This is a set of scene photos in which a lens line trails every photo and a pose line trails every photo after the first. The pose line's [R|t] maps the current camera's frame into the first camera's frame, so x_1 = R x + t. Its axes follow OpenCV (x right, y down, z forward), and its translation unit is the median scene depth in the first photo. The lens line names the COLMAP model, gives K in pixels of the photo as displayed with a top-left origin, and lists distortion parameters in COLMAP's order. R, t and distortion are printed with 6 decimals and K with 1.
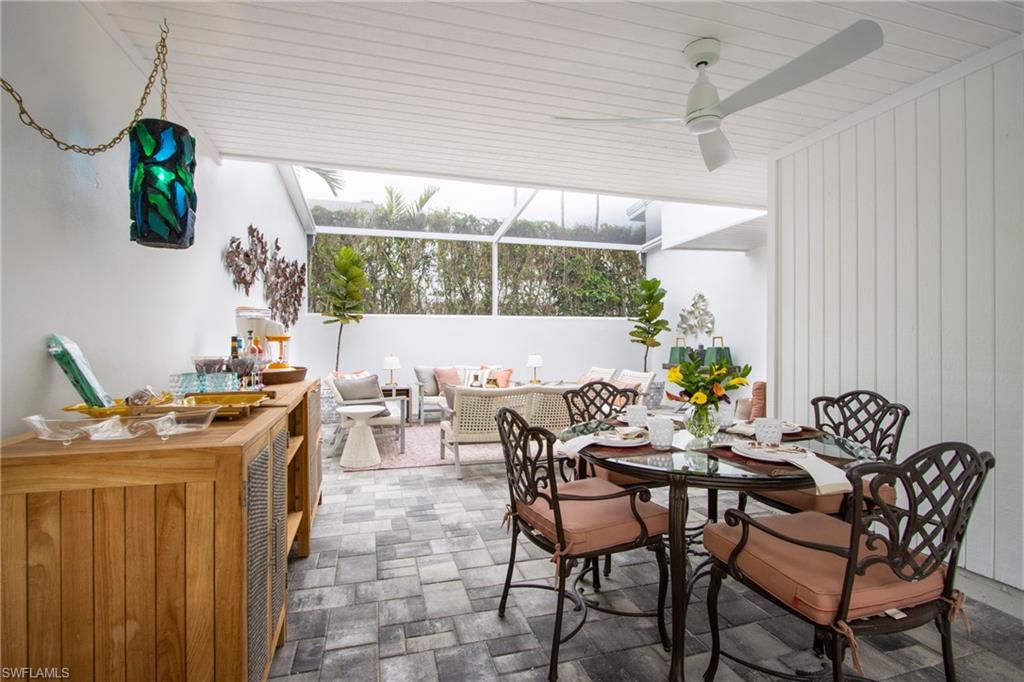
lens RADIAL K [[474.8, 0, 513.0], [0, 474.8, 340.2], [0, 0, 1]] dist [-0.015340, 0.000852]
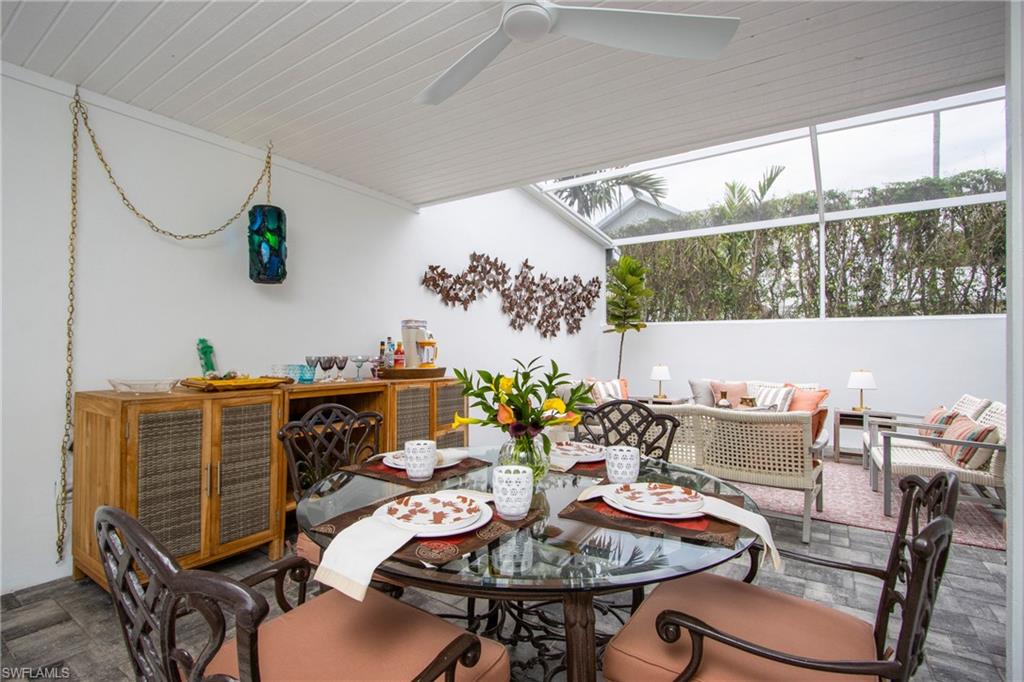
lens RADIAL K [[474.8, 0, 509.7], [0, 474.8, 338.4], [0, 0, 1]] dist [-0.015340, 0.000852]
pose [[0.635348, -0.012300, -0.772128, 0.235768], [-0.010517, 0.999643, -0.024578, 0.004294], [0.772154, 0.023736, 0.634992, 0.146854]]
